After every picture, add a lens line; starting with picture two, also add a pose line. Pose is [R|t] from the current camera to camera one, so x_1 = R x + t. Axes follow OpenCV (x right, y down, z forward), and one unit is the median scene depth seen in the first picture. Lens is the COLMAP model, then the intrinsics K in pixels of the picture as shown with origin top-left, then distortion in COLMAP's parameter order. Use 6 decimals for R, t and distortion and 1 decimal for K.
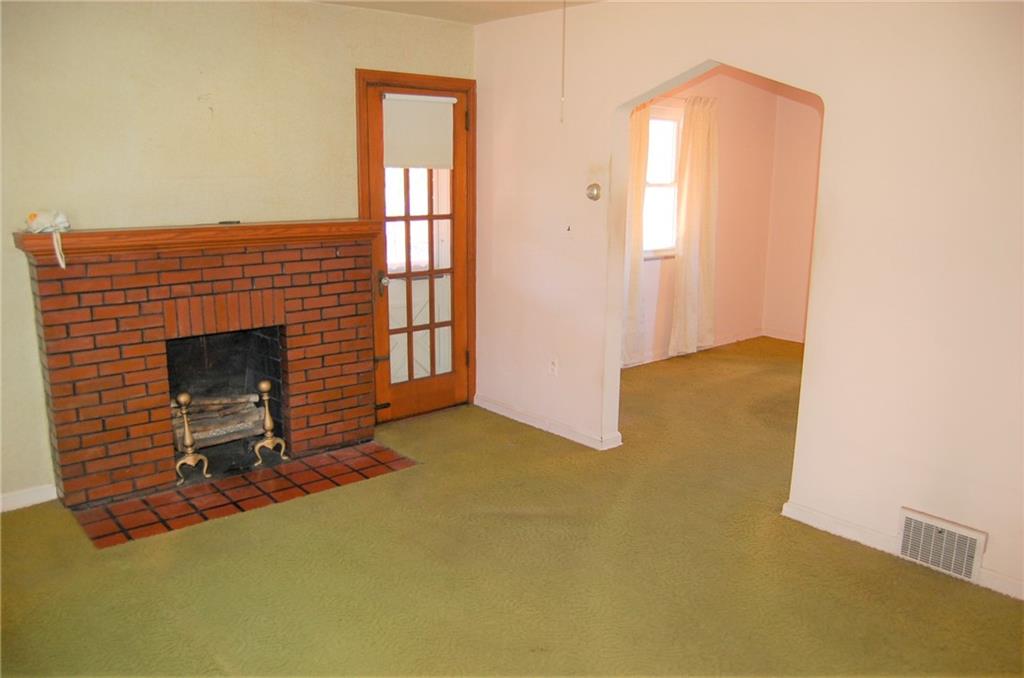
lens RADIAL K [[810.4, 0, 512.6], [0, 810.4, 357.1], [0, 0, 1]] dist [-0.095161, 0.038969]
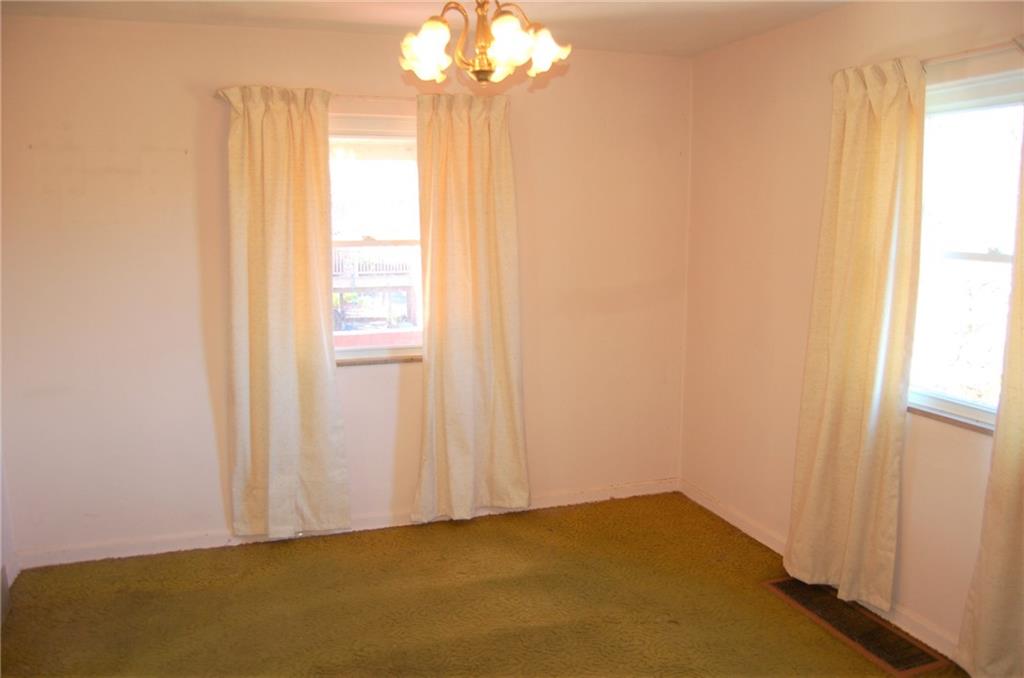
lens RADIAL K [[810.4, 0, 512.6], [0, 810.4, 357.1], [0, 0, 1]] dist [-0.095161, 0.038969]
pose [[0.922357, 0.057562, -0.382025, 0.515682], [-0.080381, 0.995791, -0.044030, -0.109572], [0.377883, 0.071319, 0.923102, 0.483727]]
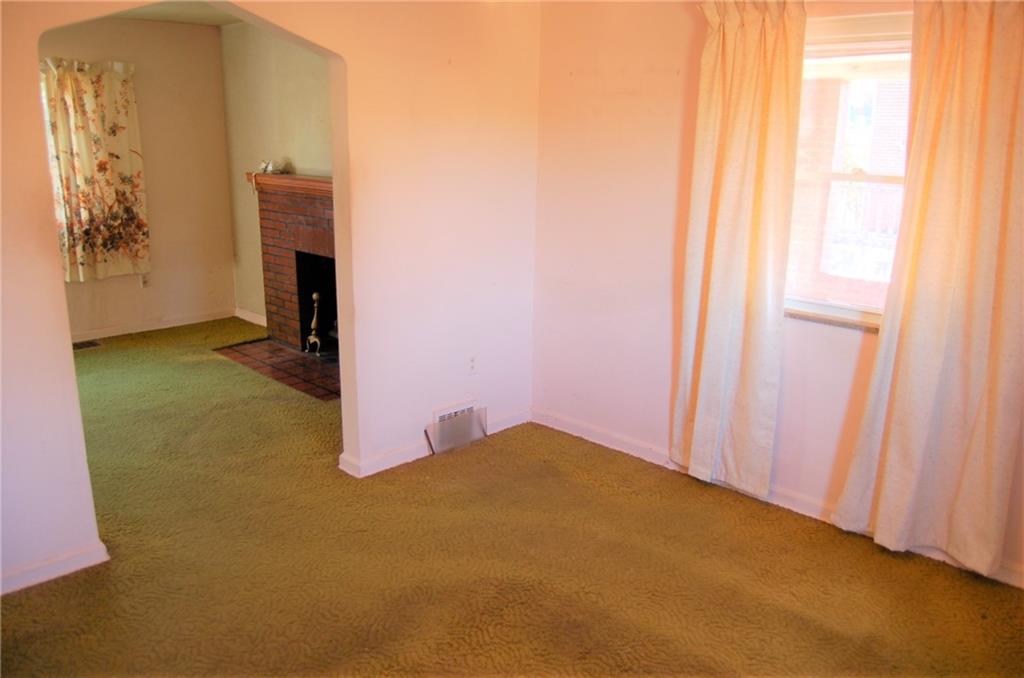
lens RADIAL K [[810.4, 0, 512.6], [0, 810.4, 357.1], [0, 0, 1]] dist [-0.095161, 0.038969]
pose [[0.052458, 0.254686, -0.965600, 0.669199], [-0.241110, 0.941555, 0.235245, -0.175061], [0.969079, 0.220475, 0.110799, 0.771672]]
